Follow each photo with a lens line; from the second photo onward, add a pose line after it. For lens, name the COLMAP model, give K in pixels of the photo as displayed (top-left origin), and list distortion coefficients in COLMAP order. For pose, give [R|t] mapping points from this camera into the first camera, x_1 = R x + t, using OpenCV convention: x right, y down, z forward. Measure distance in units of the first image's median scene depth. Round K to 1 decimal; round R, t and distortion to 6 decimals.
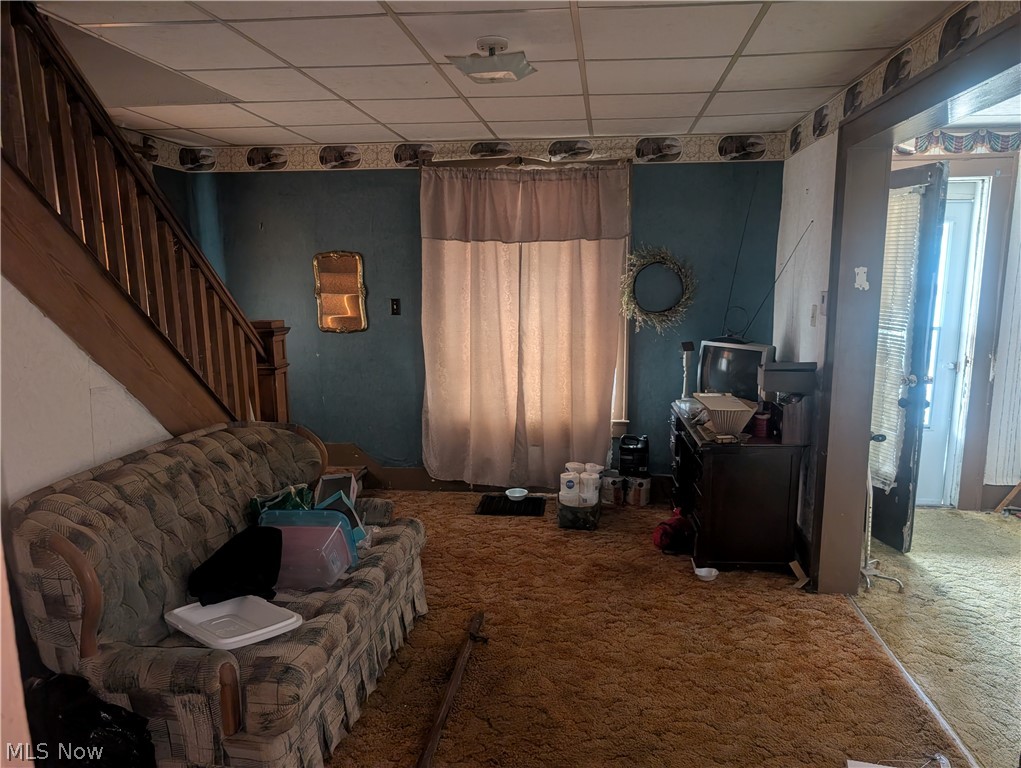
lens RADIAL K [[733.4, 0, 514.0], [0, 733.4, 387.6], [0, 0, 1]] dist [0.033051, -0.024938]
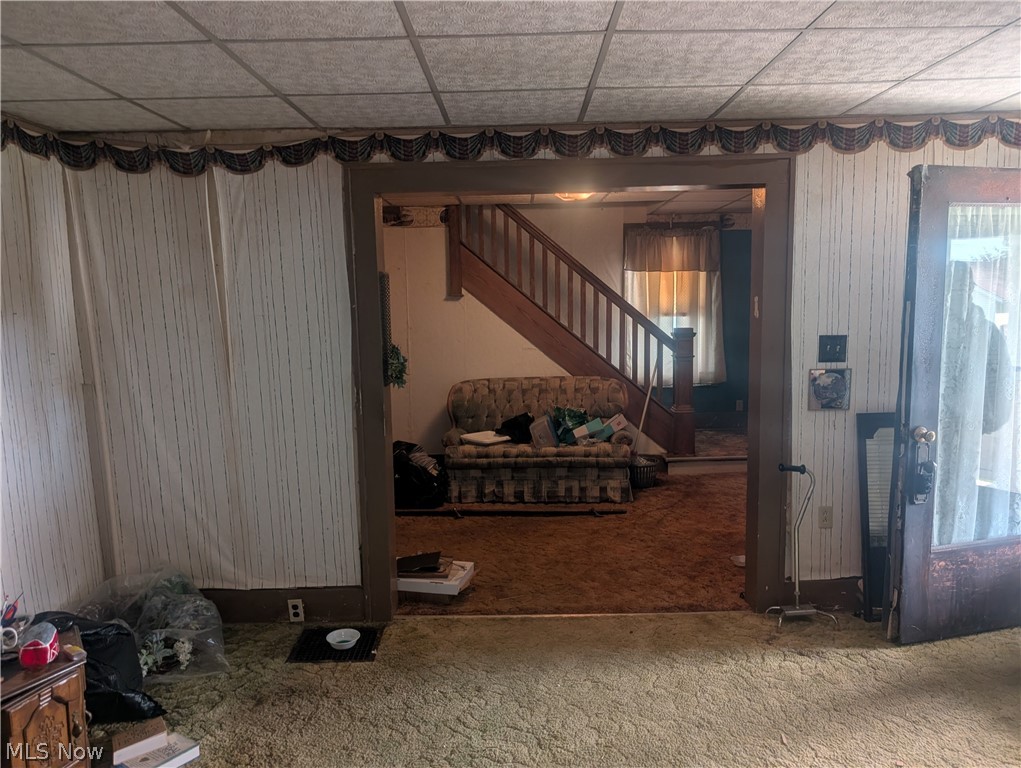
lens RADIAL K [[733.4, 0, 515.6], [0, 733.4, 392.5], [0, 0, 1]] dist [0.033051, -0.024938]
pose [[0.121796, 0.129602, -0.984057, 1.036984], [-0.139730, 0.983804, 0.112275, -0.068101], [0.982670, 0.123828, 0.137933, 0.359765]]
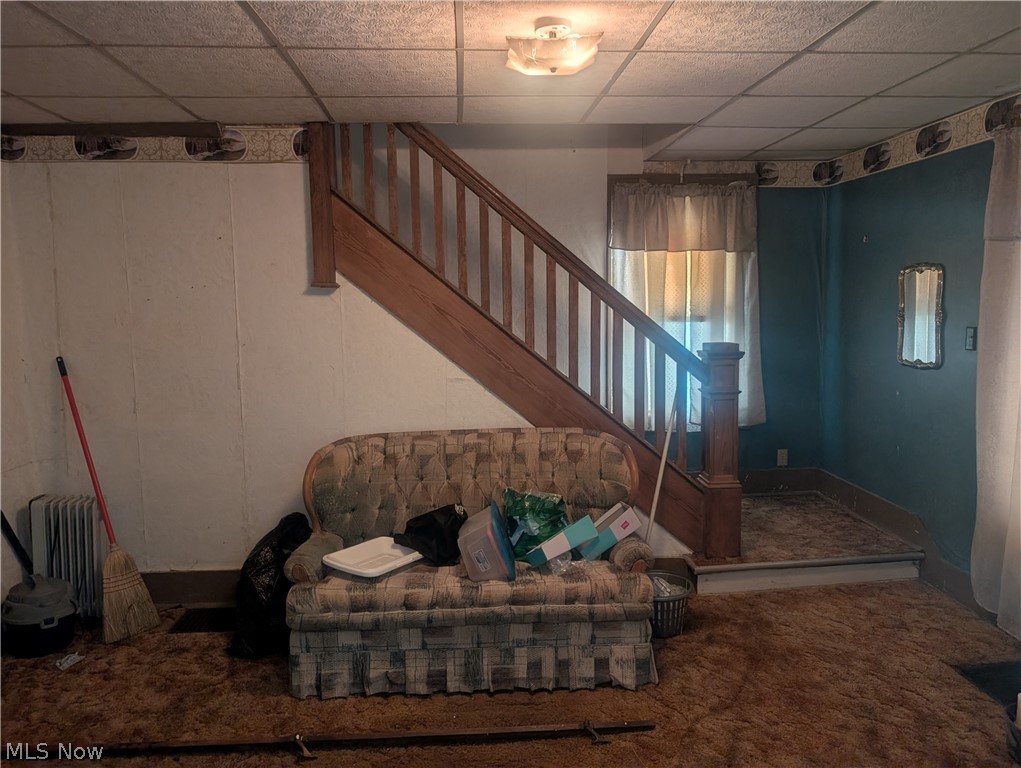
lens RADIAL K [[733.4, 0, 519.7], [0, 733.4, 384.8], [0, 0, 1]] dist [0.033051, -0.024938]
pose [[0.208880, 0.122381, -0.970254, 0.456893], [-0.141090, 0.985530, 0.093933, -0.075923], [0.967710, 0.117273, 0.223125, 0.452870]]
